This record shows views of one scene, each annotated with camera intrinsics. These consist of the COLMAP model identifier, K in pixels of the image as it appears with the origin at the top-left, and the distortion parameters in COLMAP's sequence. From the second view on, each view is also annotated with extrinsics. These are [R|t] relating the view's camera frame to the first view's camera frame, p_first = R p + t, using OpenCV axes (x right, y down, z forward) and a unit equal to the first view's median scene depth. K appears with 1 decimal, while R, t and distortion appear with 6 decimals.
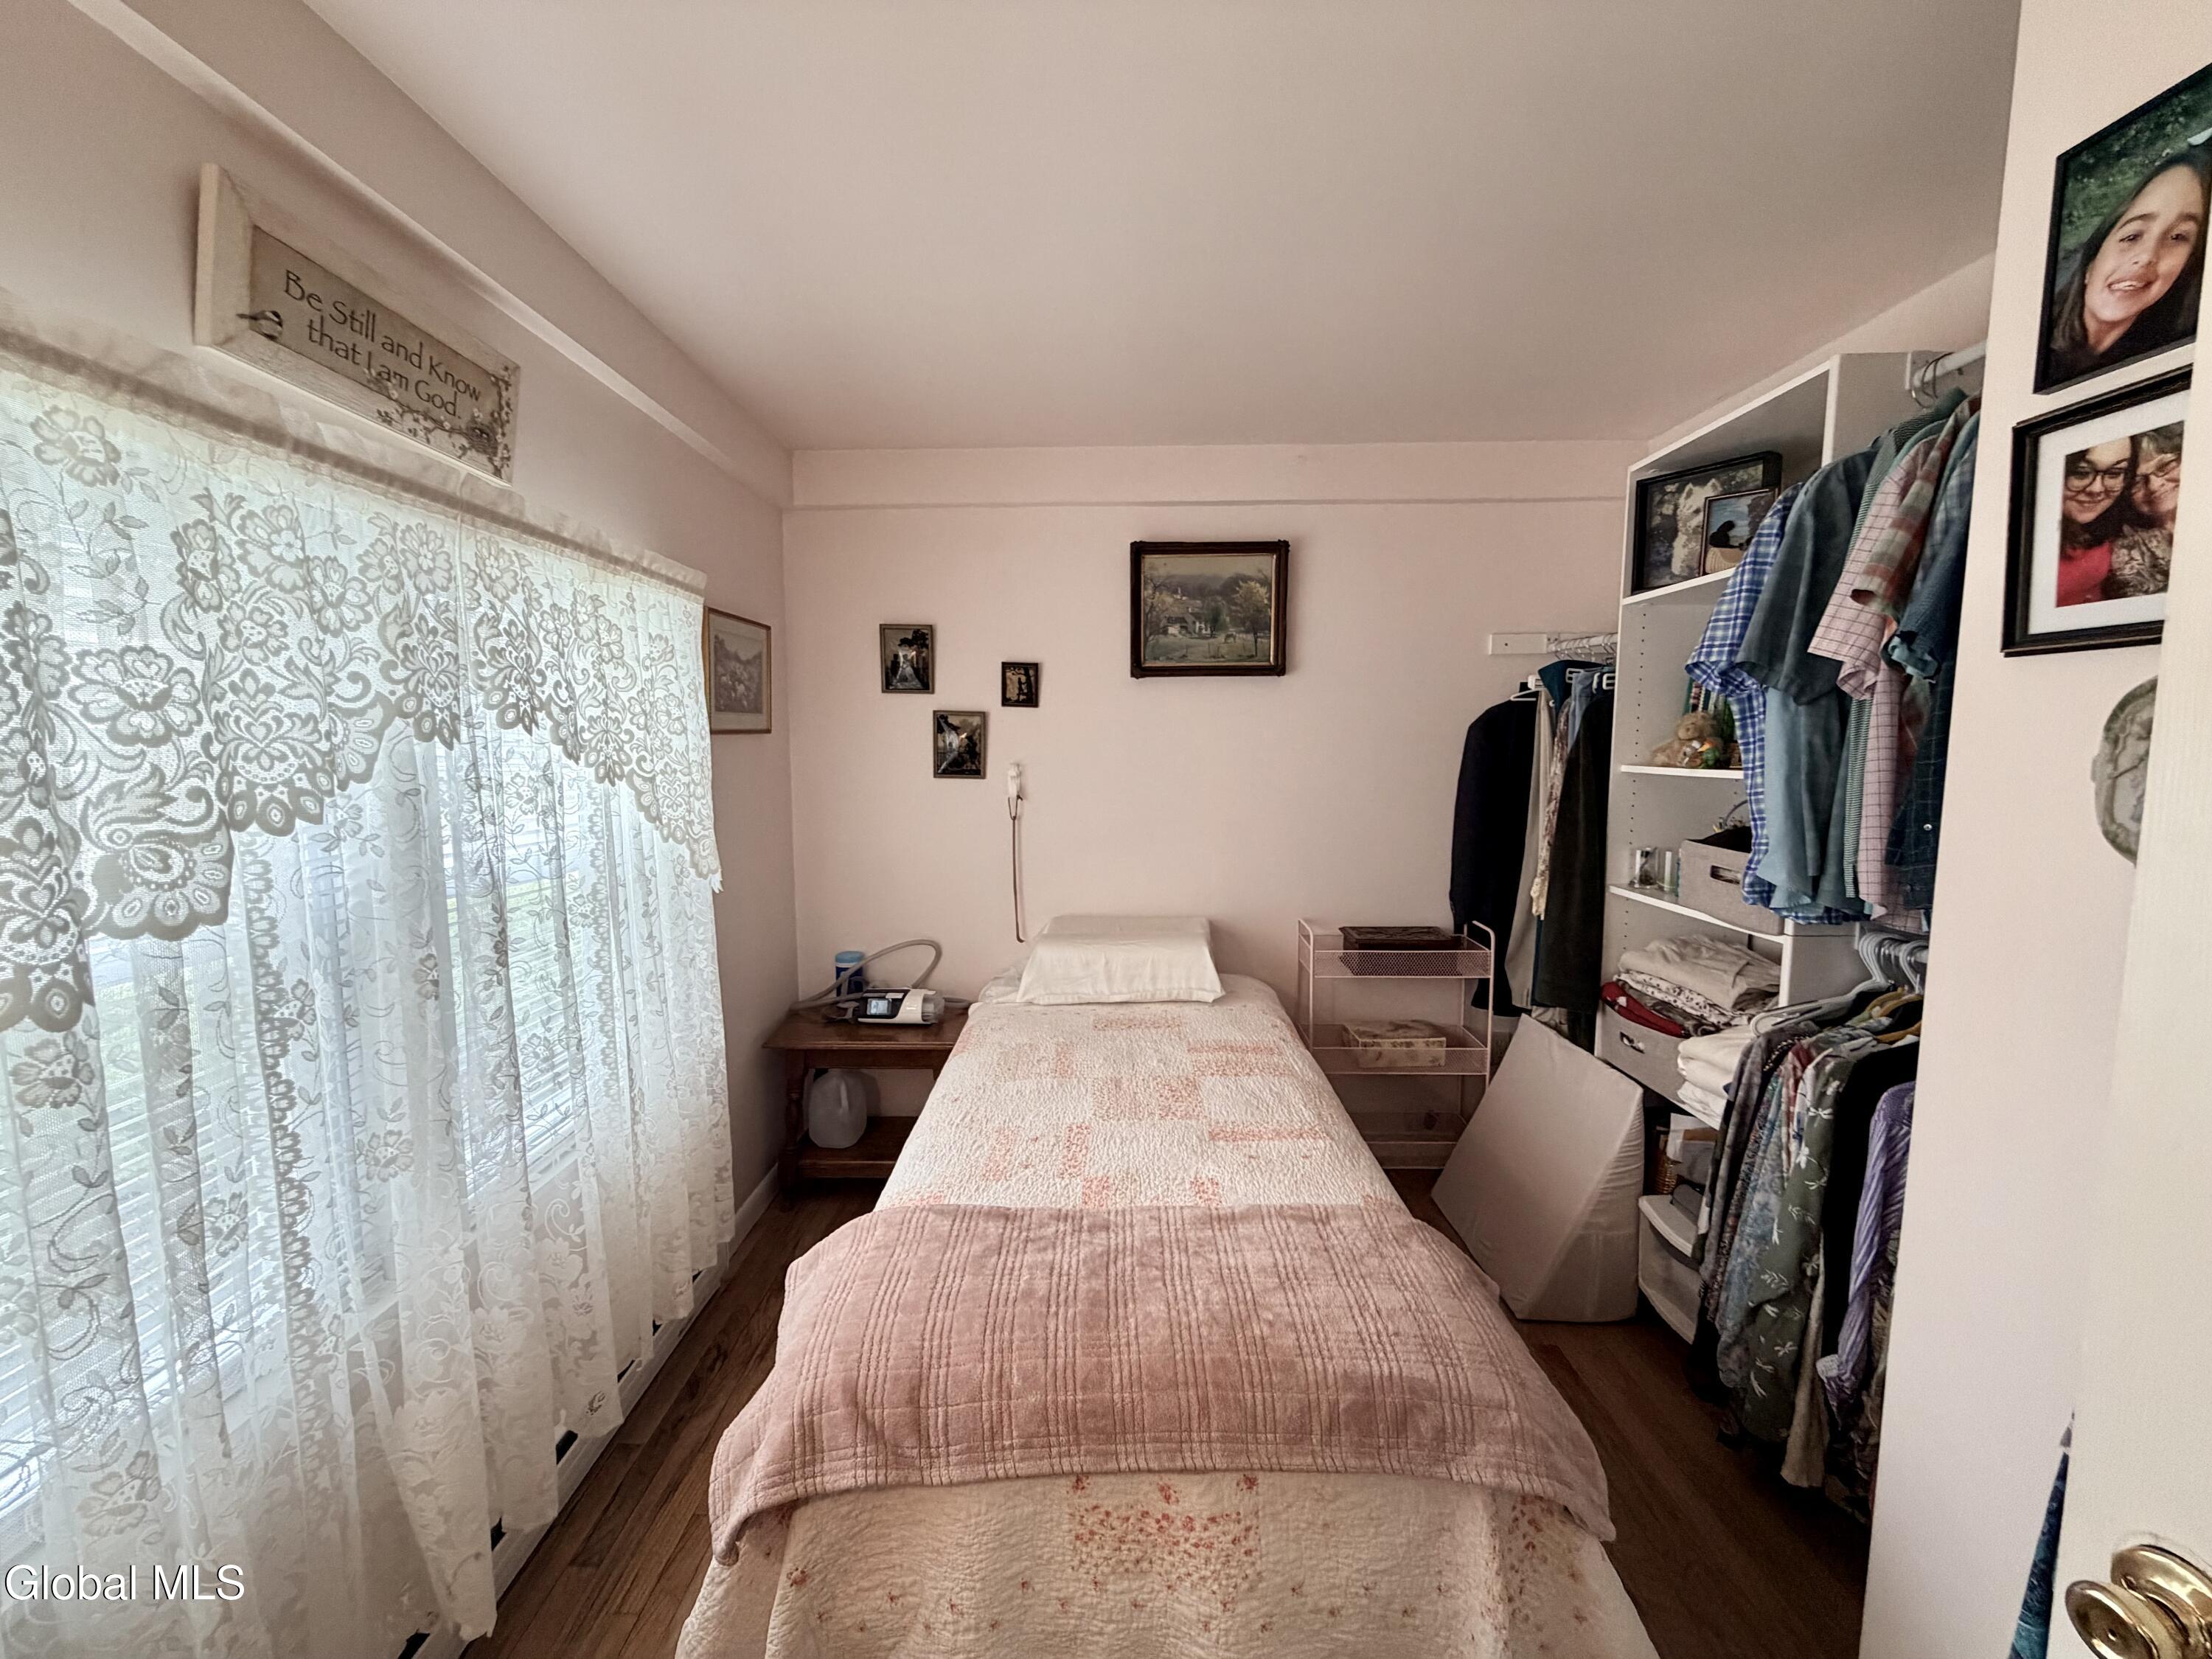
lens RADIAL K [[878.6, 0, 1097.1], [0, 878.6, 823.8], [0, 0, 1]] dist [0.000743, -0.000183]
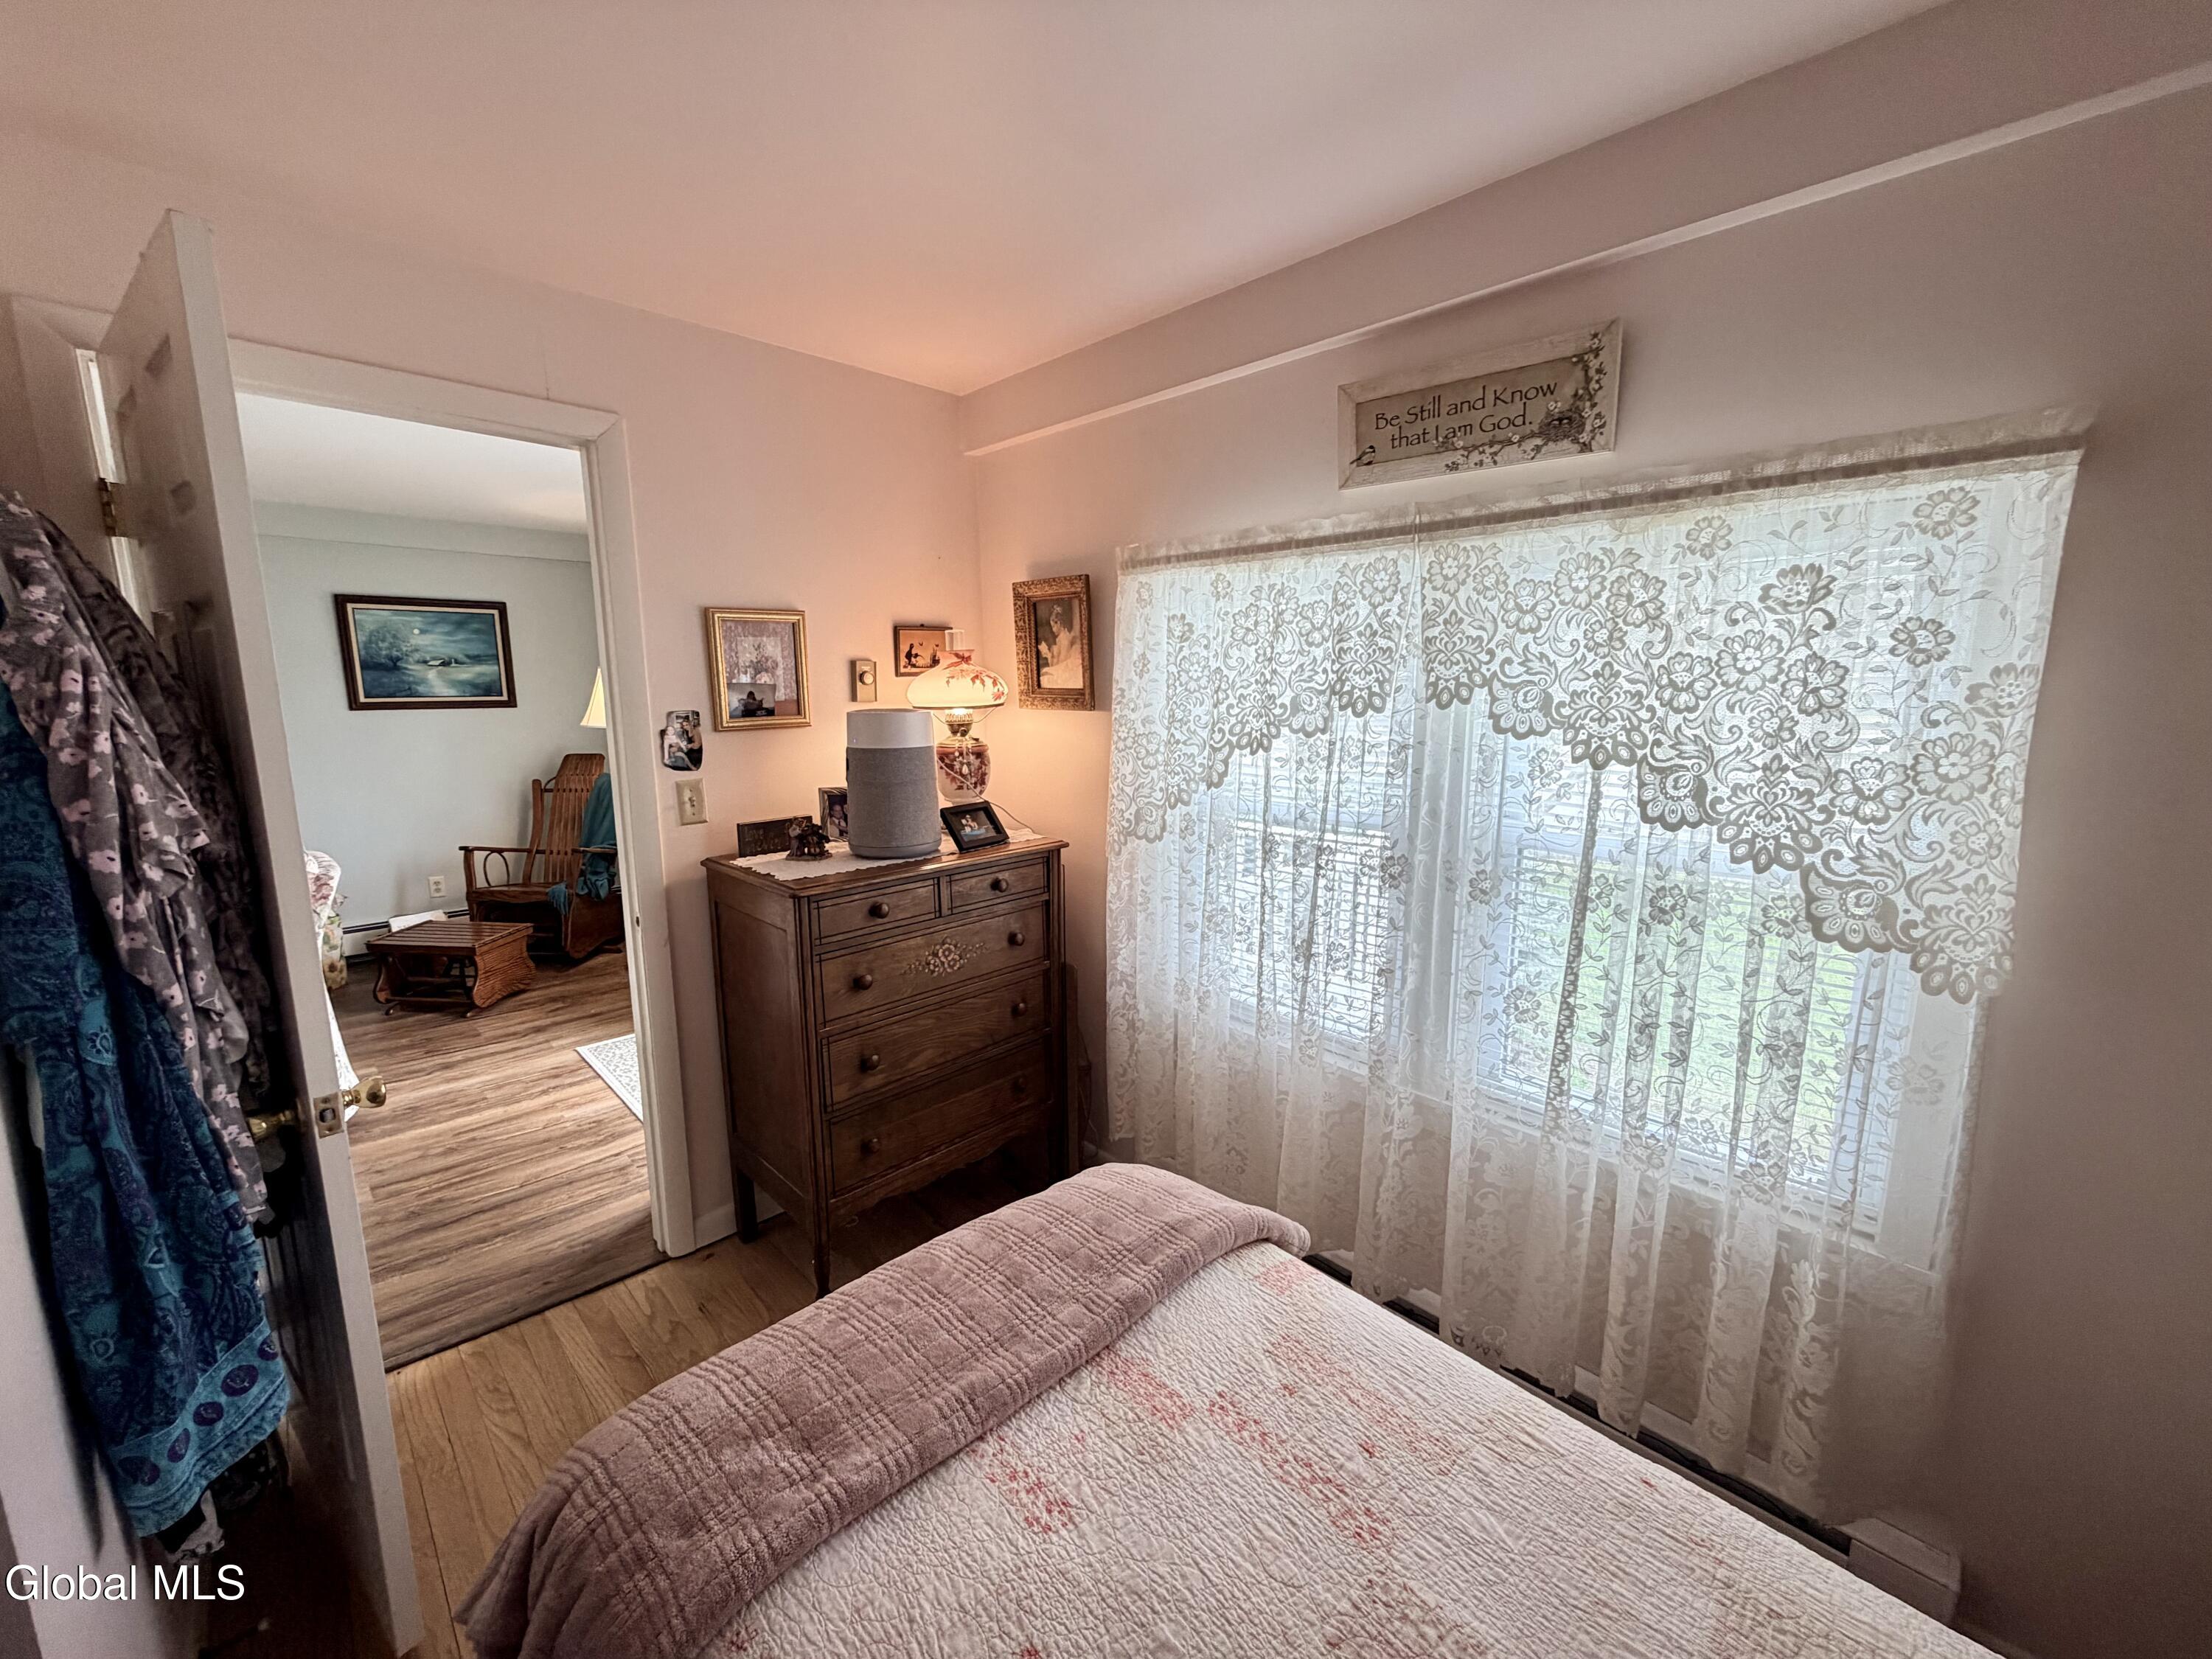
lens RADIAL K [[878.6, 0, 1096.5], [0, 878.6, 825.2], [0, 0, 1]] dist [0.000743, -0.000183]
pose [[-0.714896, 0.120817, -0.688714, 0.424654], [-0.062441, 0.969994, 0.234976, -0.163638], [0.696437, 0.210987, -0.685901, 1.258858]]
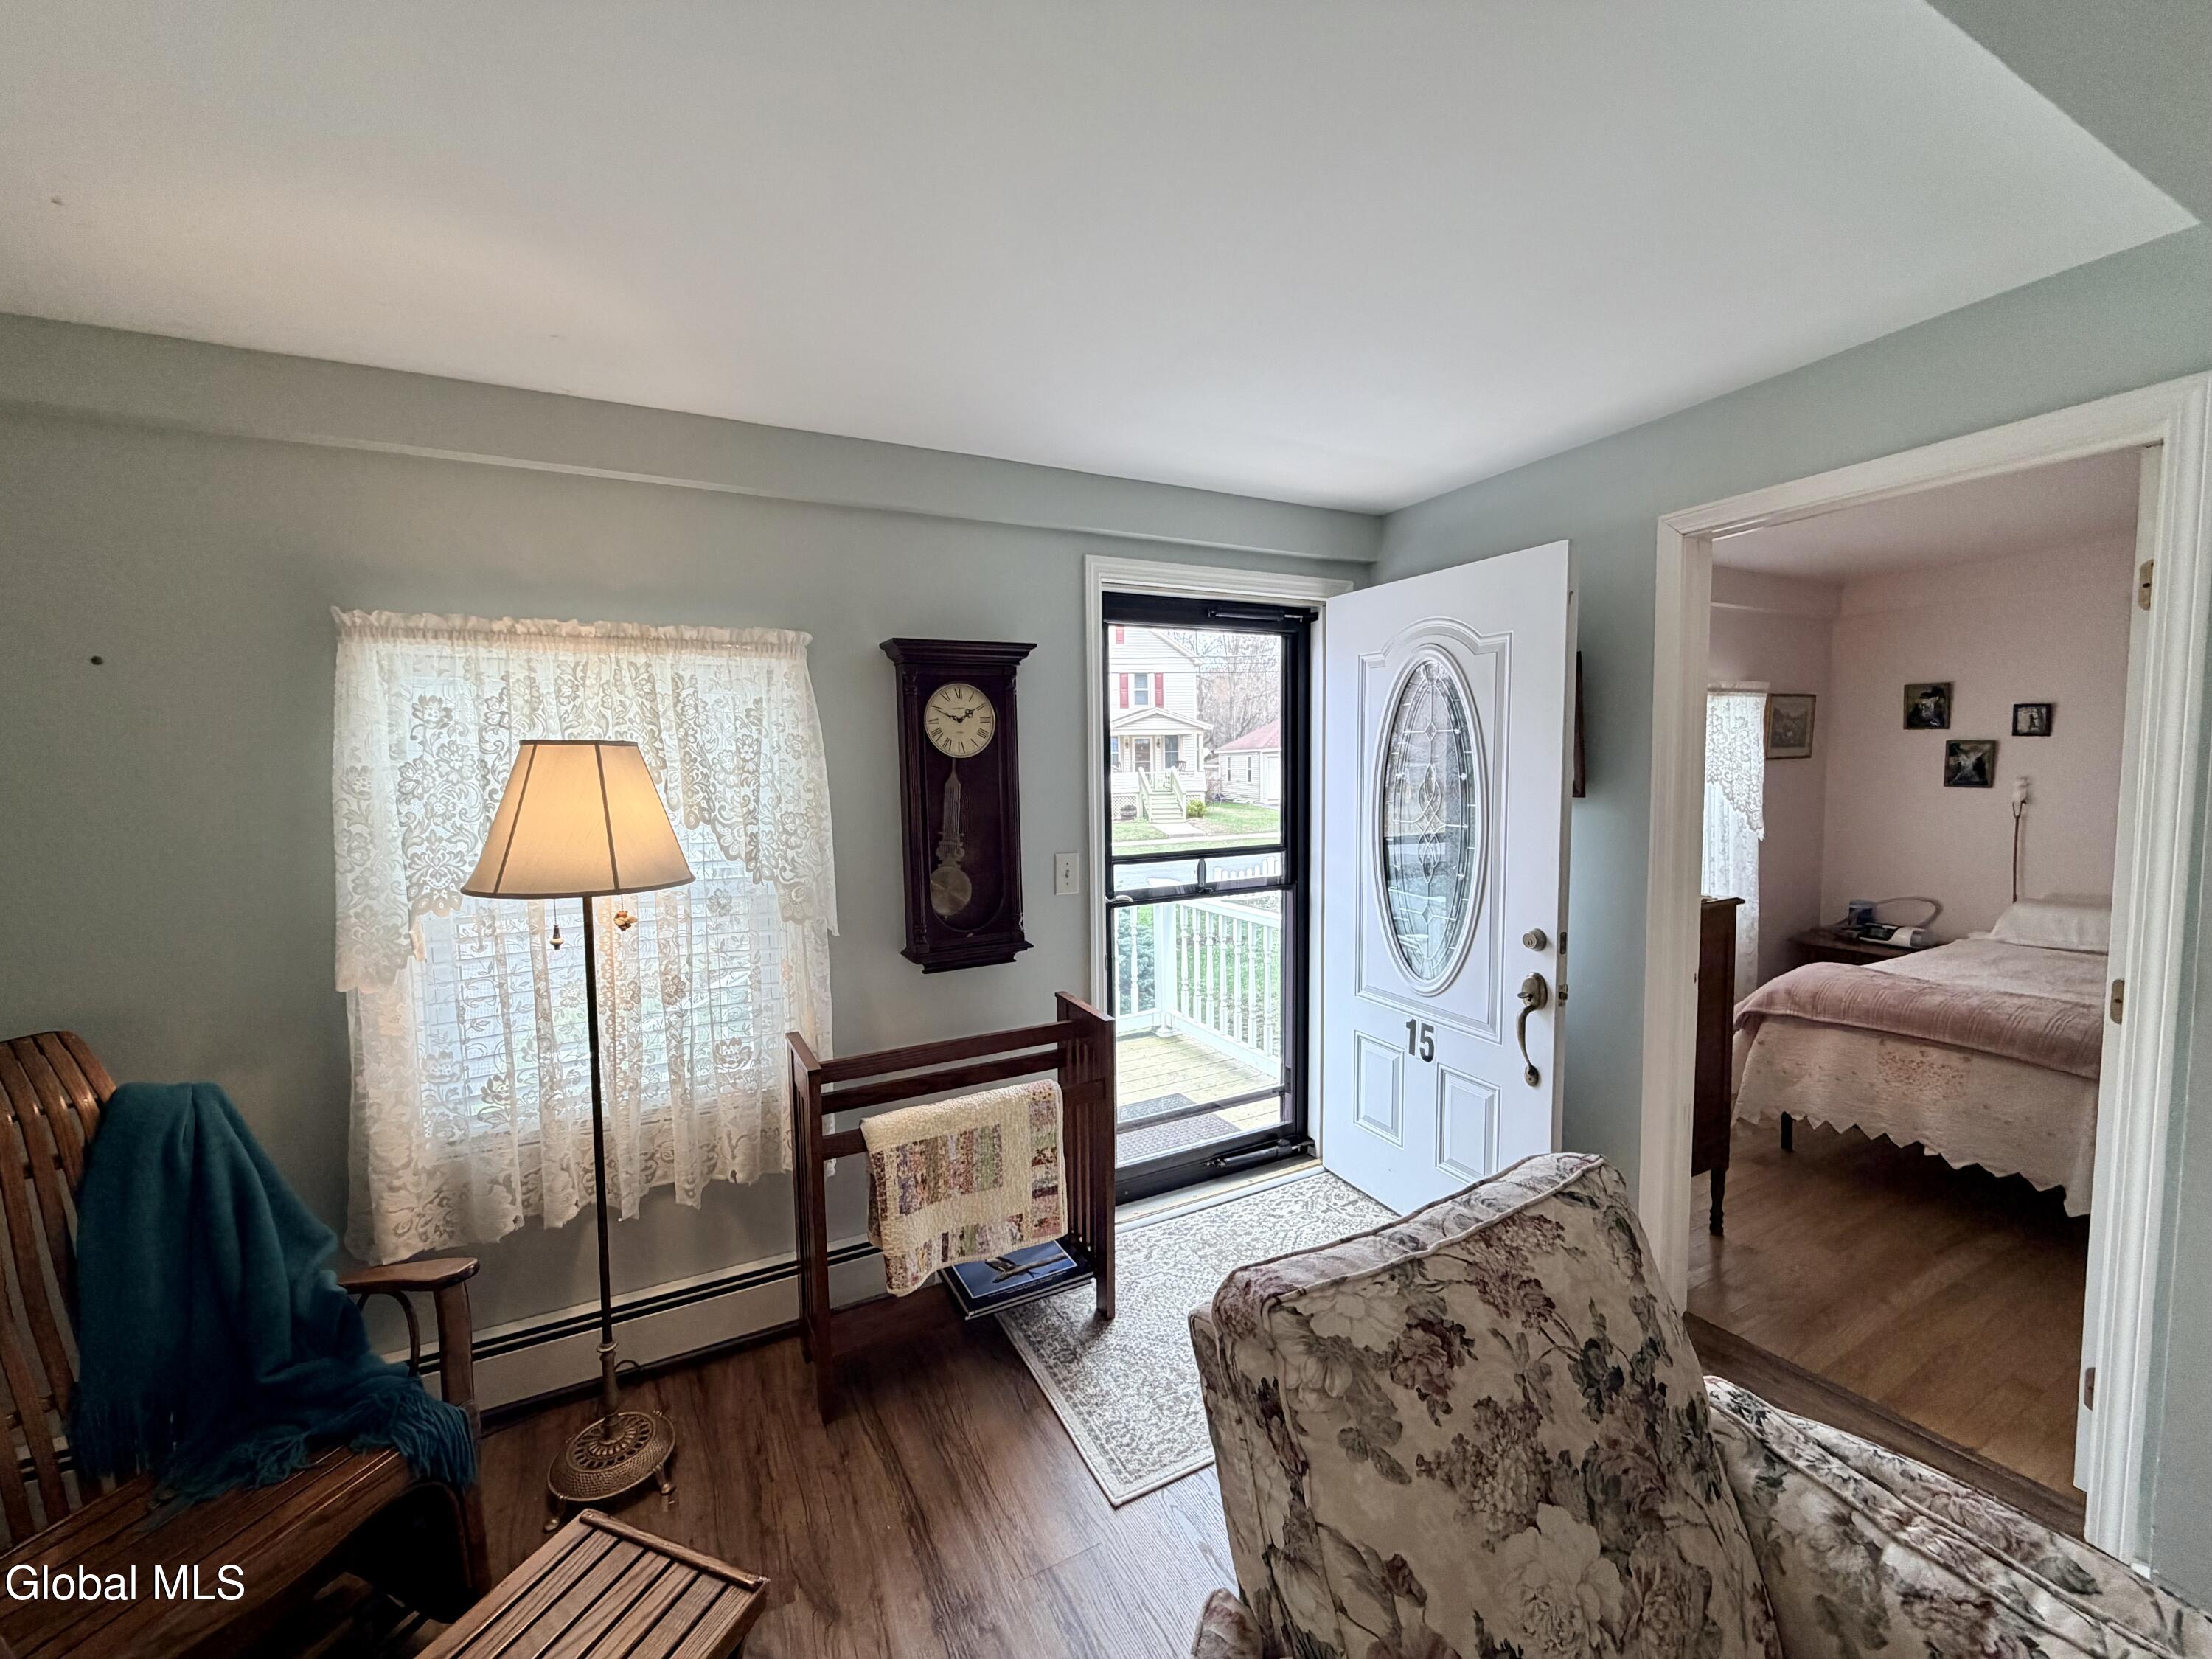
lens RADIAL K [[878.6, 0, 1102.3], [0, 878.6, 826.4], [0, 0, 1]] dist [0.000743, -0.000183]
pose [[0.464849, 0.056212, -0.883604, 0.808358], [-0.069826, 0.997202, 0.026705, 0.125667], [0.882632, 0.049285, 0.467473, -1.602022]]
